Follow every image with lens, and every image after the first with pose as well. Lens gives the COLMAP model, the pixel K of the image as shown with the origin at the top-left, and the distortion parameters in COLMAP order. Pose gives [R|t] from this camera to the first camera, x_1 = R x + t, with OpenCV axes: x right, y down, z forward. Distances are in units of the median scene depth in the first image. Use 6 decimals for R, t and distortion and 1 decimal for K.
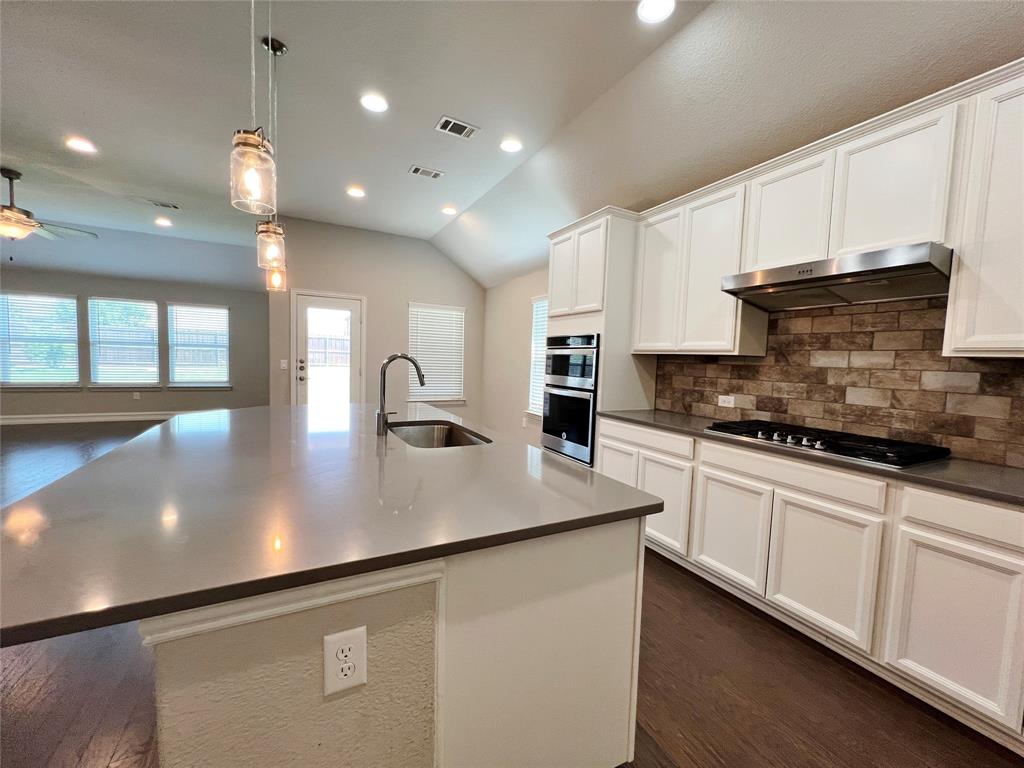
lens RADIAL K [[409.3, 0, 514.5], [0, 409.3, 385.4], [0, 0, 1]] dist [-0.003836, 0.000825]
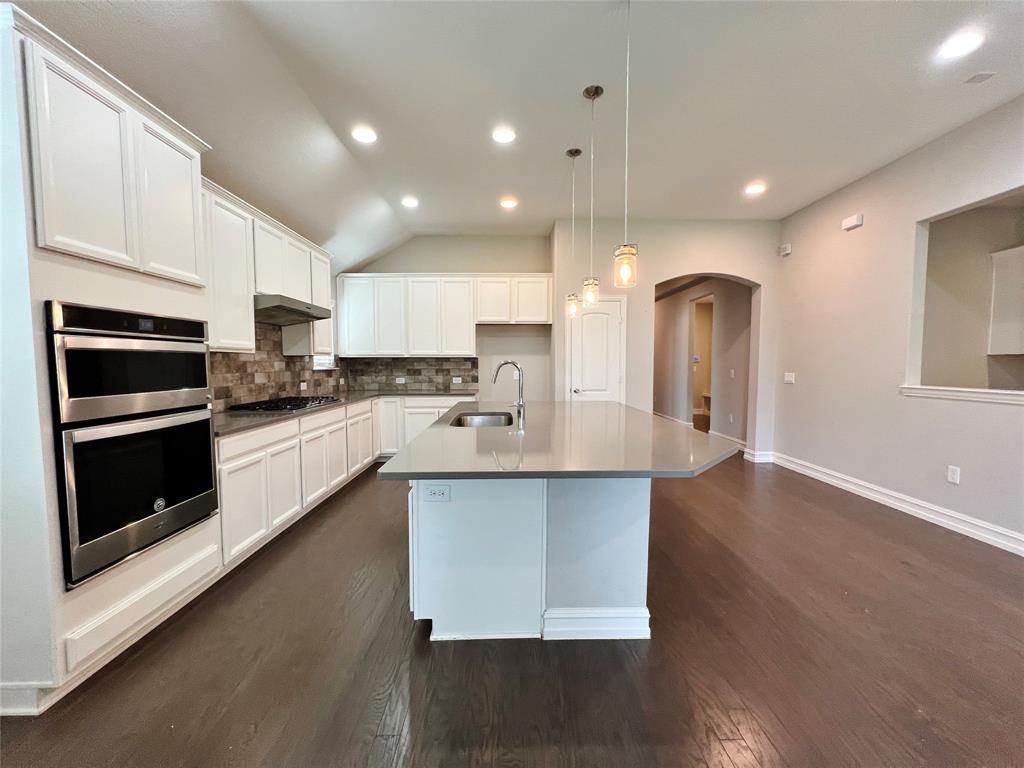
lens RADIAL K [[409.3, 0, 514.7], [0, 409.3, 388.3], [0, 0, 1]] dist [-0.003836, 0.000825]
pose [[-0.891527, -0.059075, 0.449099, -0.568030], [0.002923, 0.990688, 0.136120, -0.105976], [-0.452958, 0.122667, -0.883052, 1.369687]]
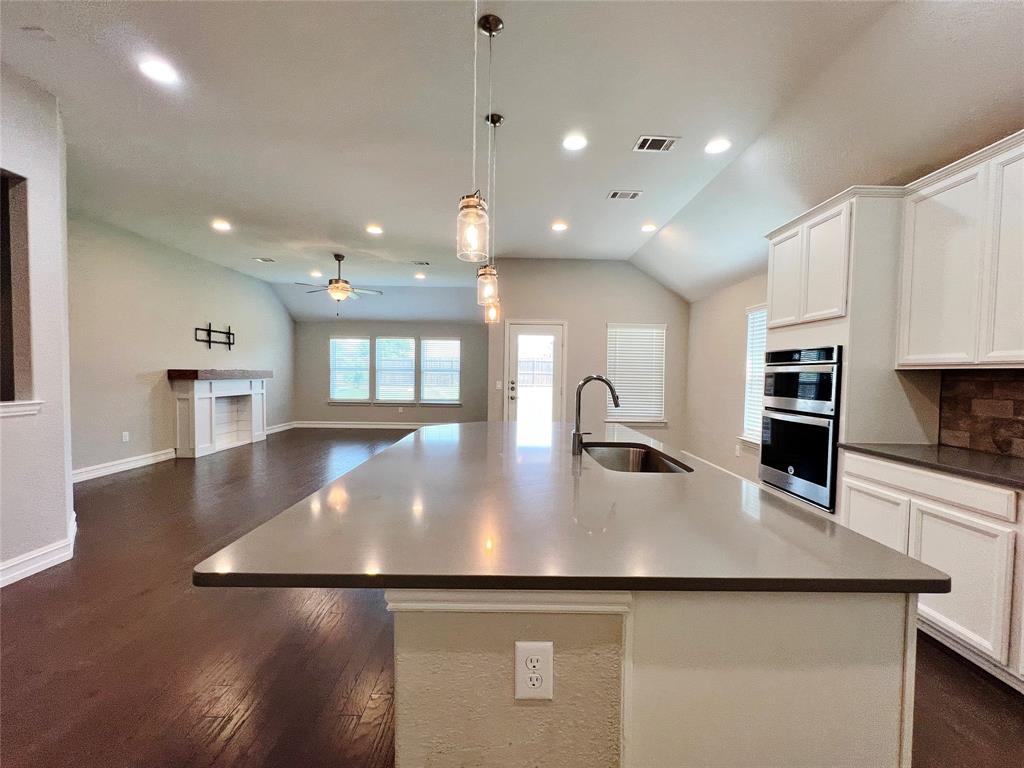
lens RADIAL K [[409.3, 0, 515.3], [0, 409.3, 385.2], [0, 0, 1]] dist [-0.003836, 0.000825]
pose [[0.888054, -0.005467, -0.459706, 0.007184], [-0.016725, 0.998883, -0.044188, -0.002645], [0.459434, 0.046930, 0.886971, 0.003327]]
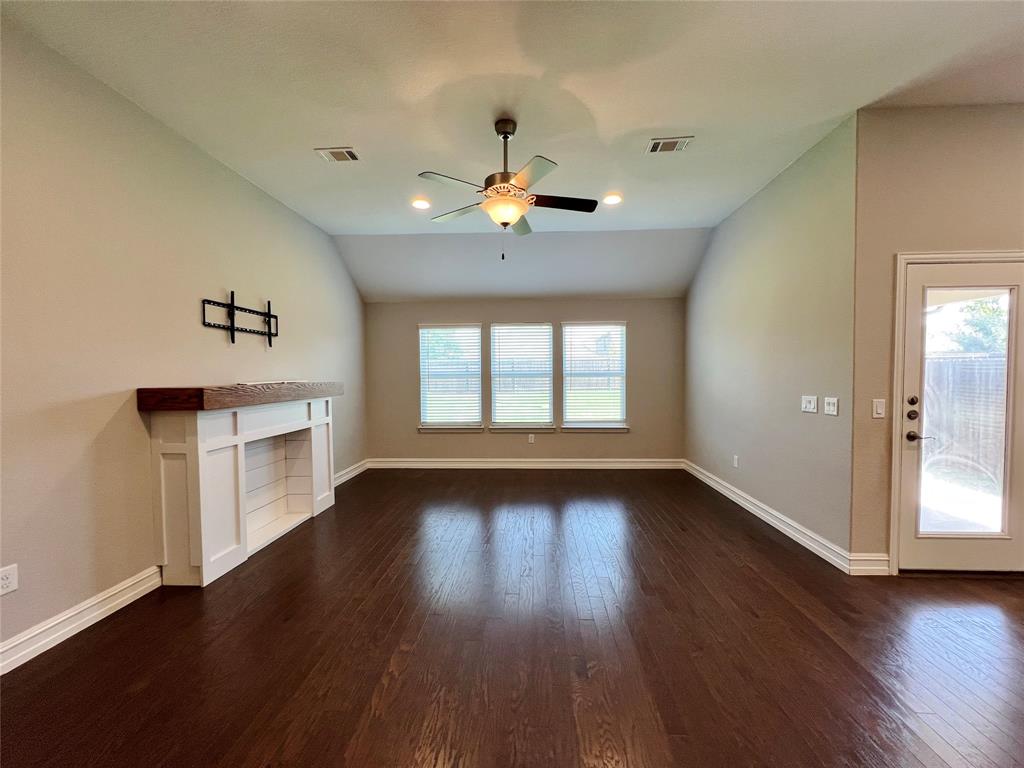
lens RADIAL K [[409.3, 0, 515.4], [0, 409.3, 384.8], [0, 0, 1]] dist [-0.003836, 0.000825]
pose [[0.858220, -0.025477, -0.512650, -1.153022], [0.001728, 0.998905, -0.046749, -0.095897], [0.513279, 0.039235, 0.857324, 0.592212]]
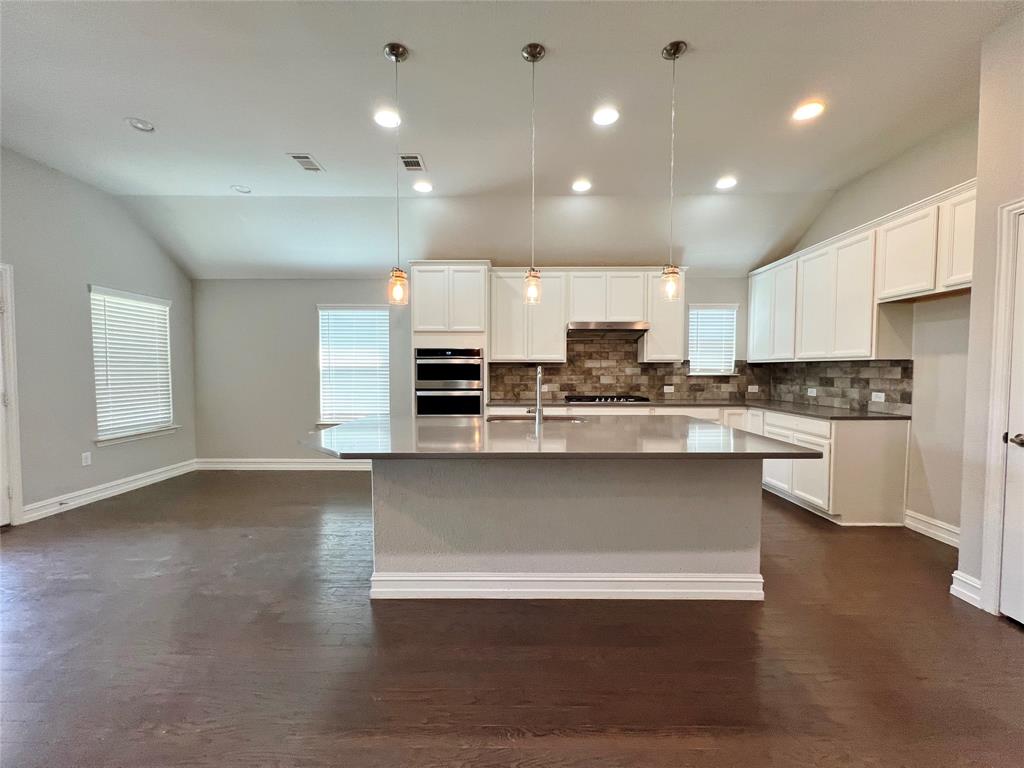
lens RADIAL K [[409.3, 0, 517.4], [0, 409.3, 383.2], [0, 0, 1]] dist [-0.003836, 0.000825]
pose [[0.472920, -0.061917, 0.878927, -0.965828], [0.073391, 0.996830, 0.030734, -0.040779], [-0.878044, 0.049971, 0.475964, 0.232947]]
